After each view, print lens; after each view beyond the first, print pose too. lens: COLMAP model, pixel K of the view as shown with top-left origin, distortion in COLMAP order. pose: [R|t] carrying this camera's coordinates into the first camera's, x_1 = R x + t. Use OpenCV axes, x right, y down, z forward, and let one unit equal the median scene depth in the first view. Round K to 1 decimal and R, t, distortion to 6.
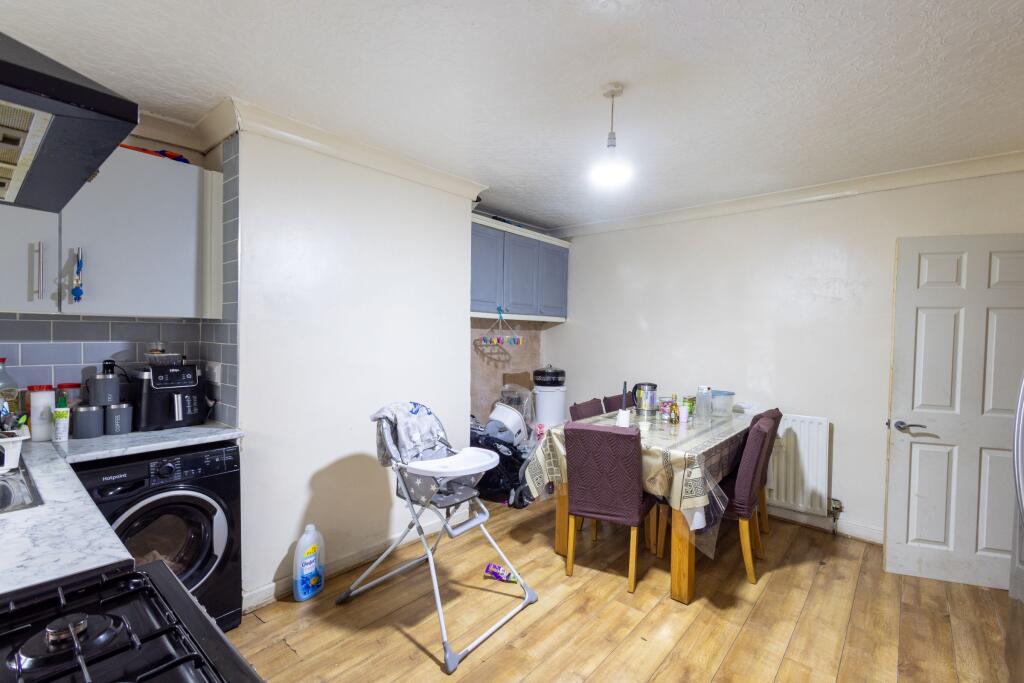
lens RADIAL K [[465.6, 0, 513.7], [0, 465.6, 337.6], [0, 0, 1]] dist [0.010048, -0.001910]
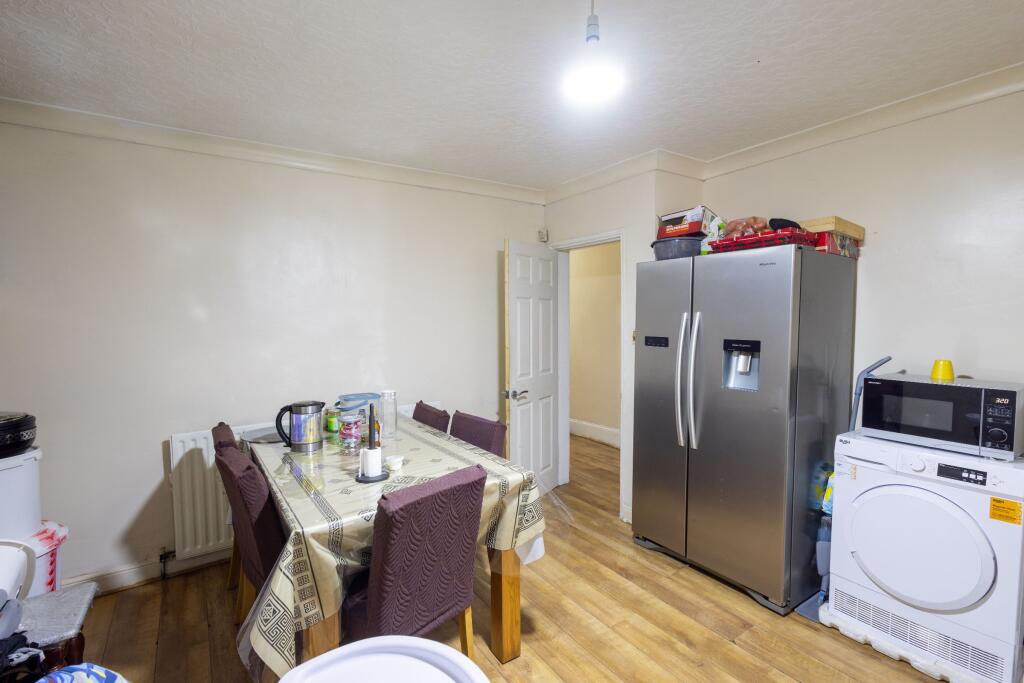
lens RADIAL K [[472.7, 0, 513.3], [0, 472.7, 337.9], [0, 0, 1]] dist [0.007758, 0.000221]
pose [[0.266468, -0.069809, 0.961312, -0.403584], [0.031611, 0.997470, 0.063673, -0.038783], [-0.963325, 0.013422, 0.268000, 0.802596]]
